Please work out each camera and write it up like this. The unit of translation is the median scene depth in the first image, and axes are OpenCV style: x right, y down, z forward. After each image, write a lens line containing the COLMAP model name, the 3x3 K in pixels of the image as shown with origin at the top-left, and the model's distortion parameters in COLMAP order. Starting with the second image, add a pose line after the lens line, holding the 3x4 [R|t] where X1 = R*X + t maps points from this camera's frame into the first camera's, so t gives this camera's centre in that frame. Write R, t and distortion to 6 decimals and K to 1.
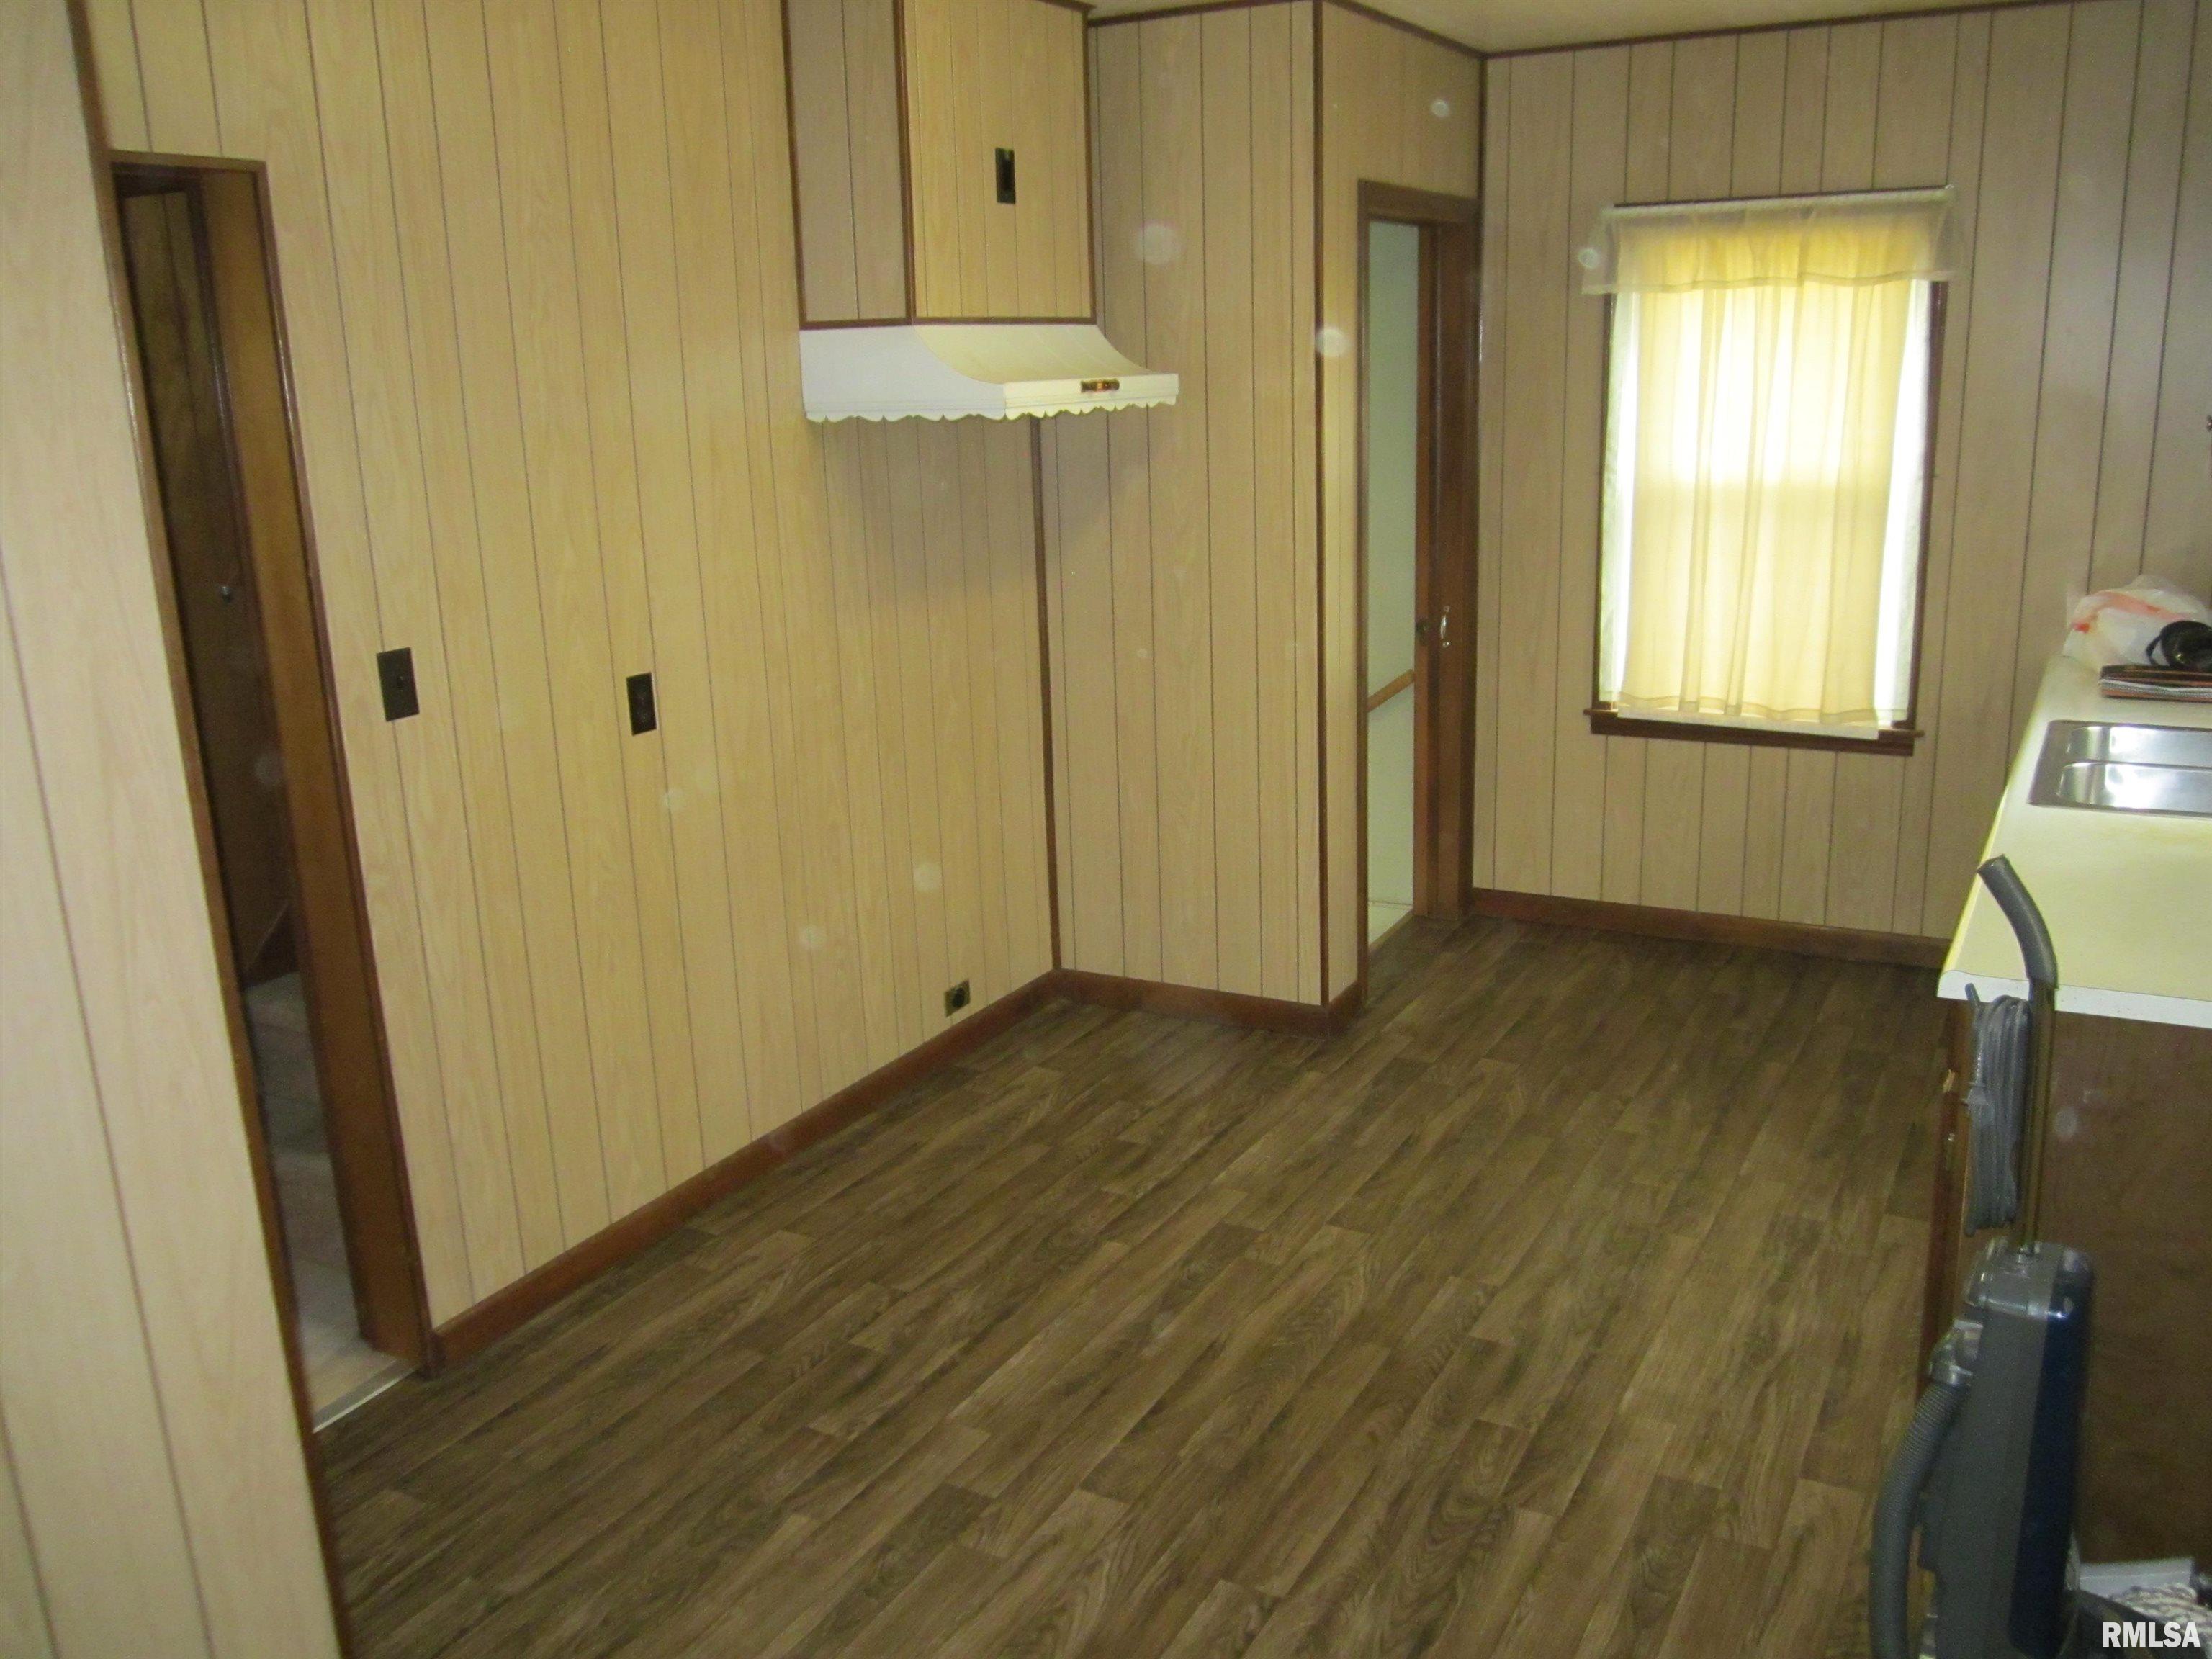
lens RADIAL K [[1856.8, 0, 1114.9], [0, 1856.8, 838.7], [0, 0, 1]] dist [-0.063844, 0.051411]
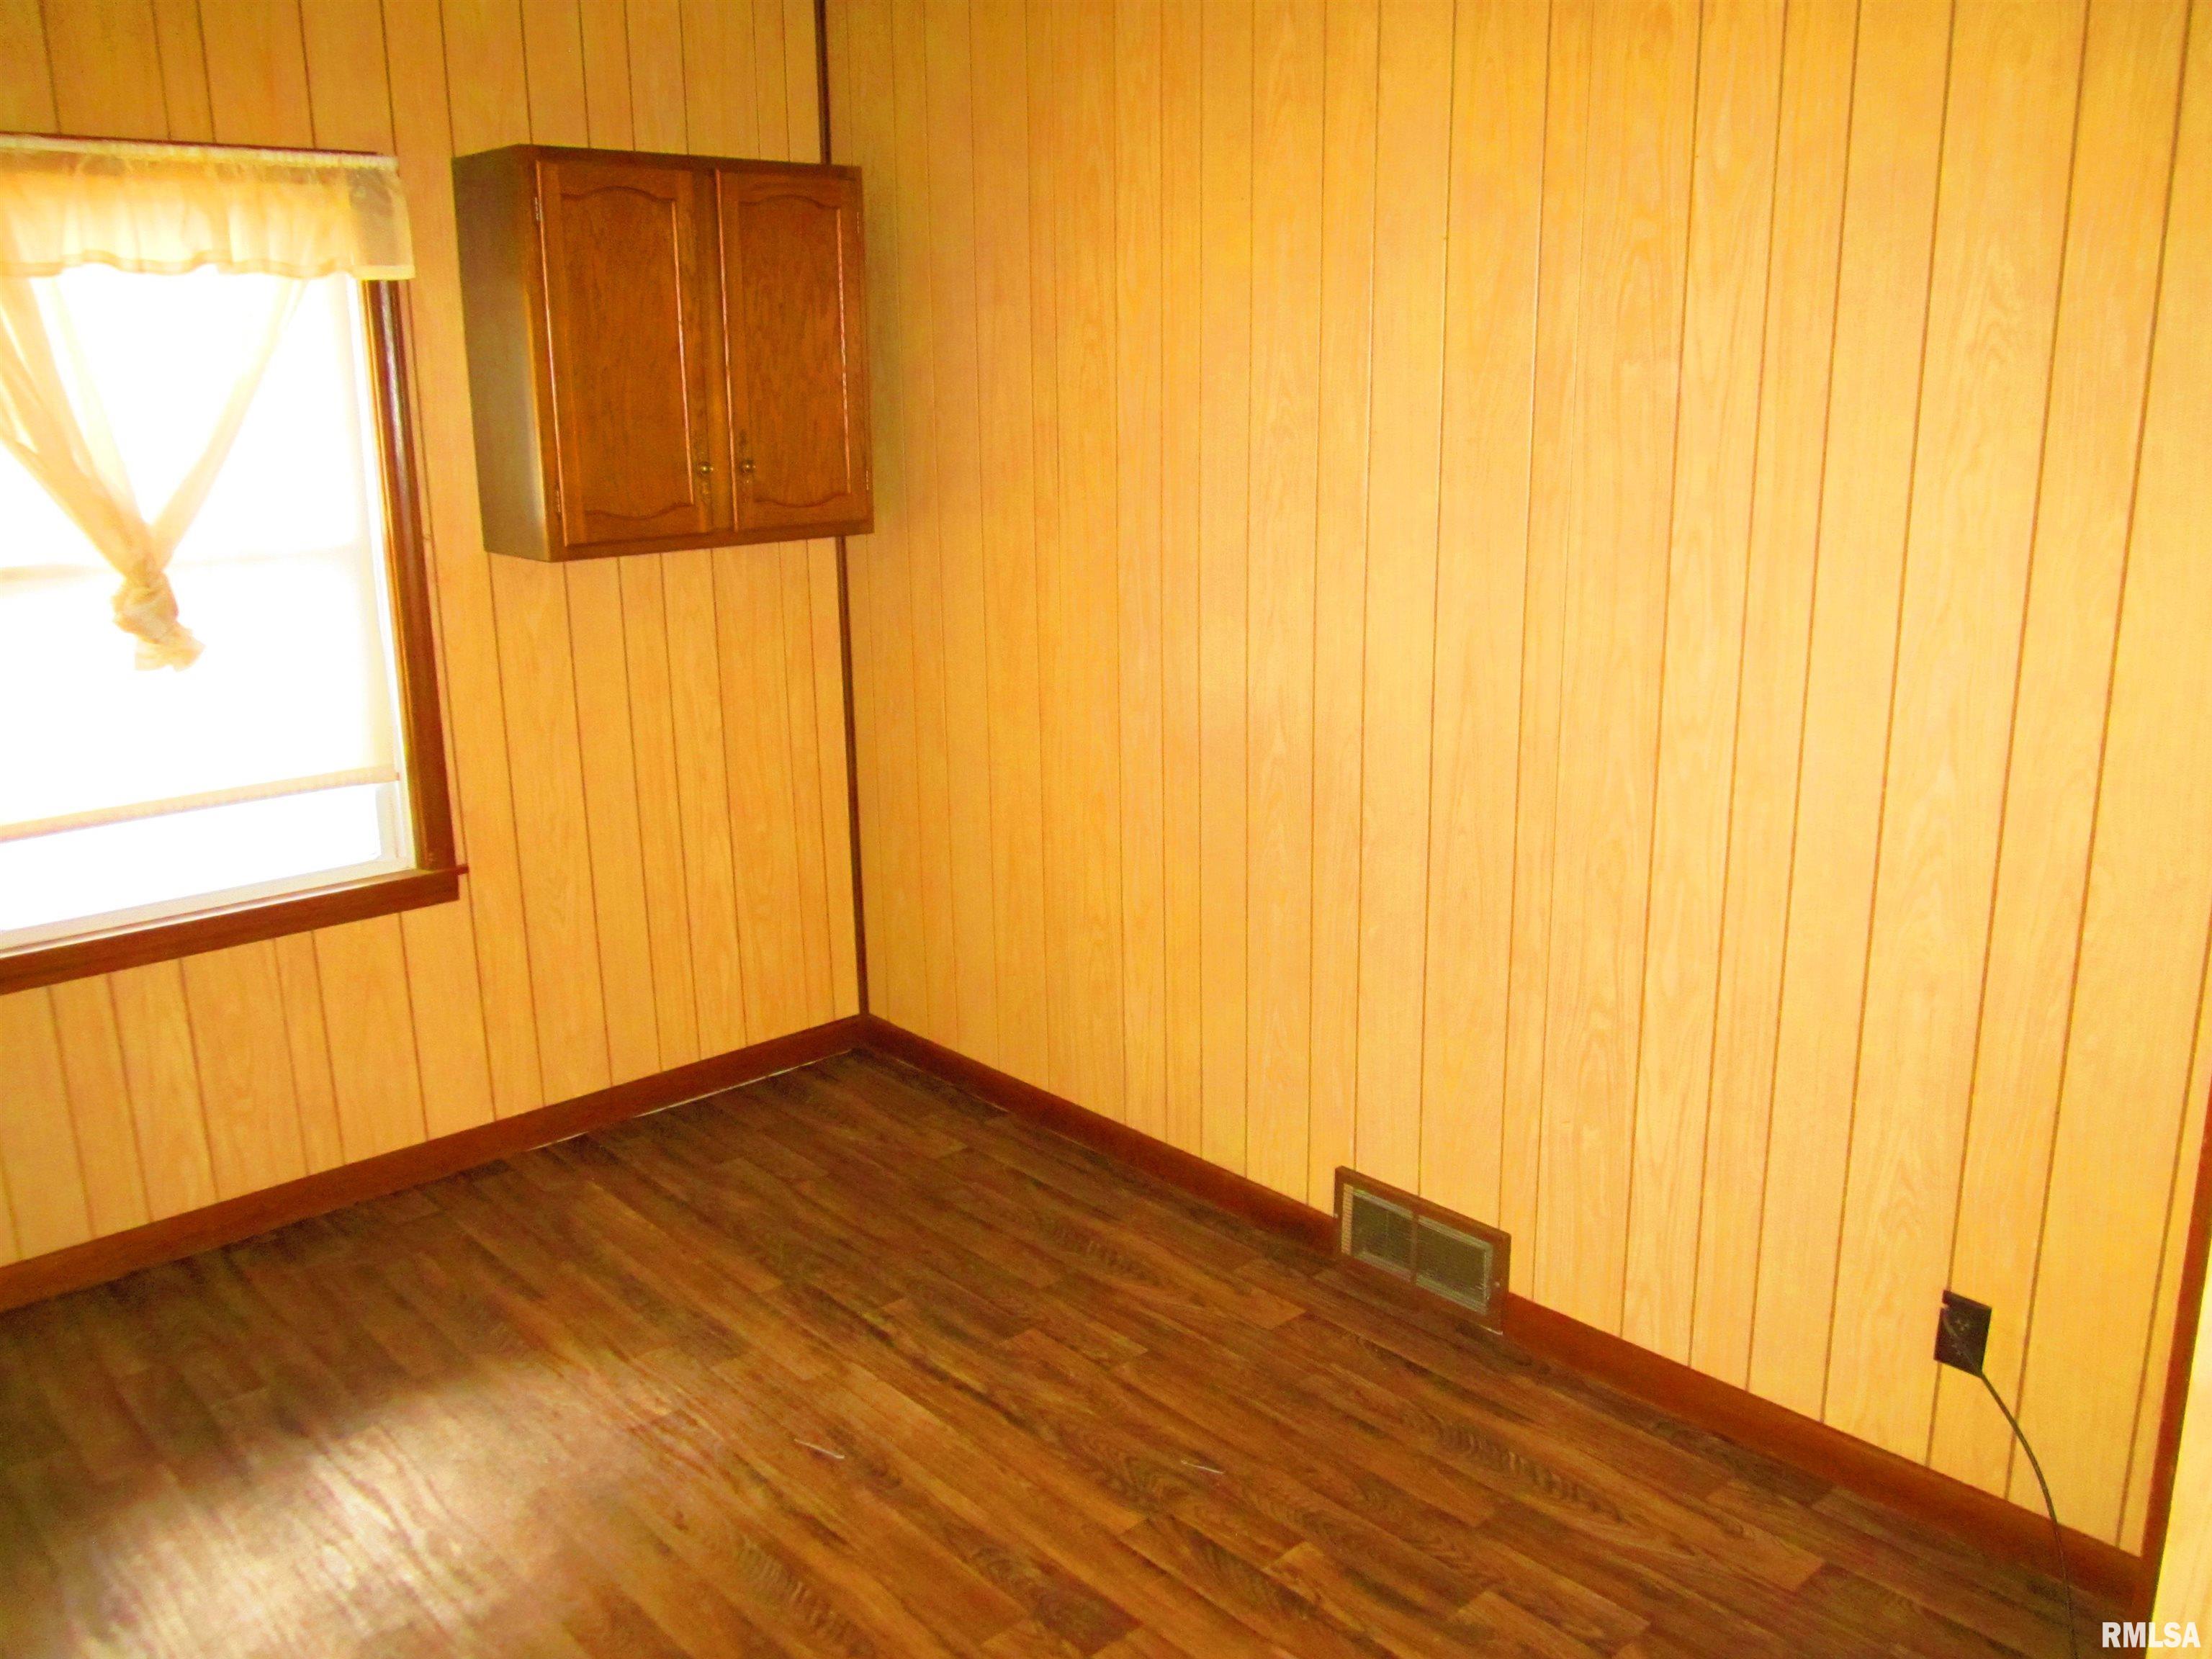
lens RADIAL K [[1992.8, 0, 1103.3], [0, 1992.8, 802.2], [0, 0, 1]] dist [-0.061830, 0.048701]
pose [[-0.361483, 0.253576, -0.897234, 0.721626], [-0.194930, 0.920487, 0.338682, -0.348673], [0.911774, 0.297326, -0.283311, 1.273317]]
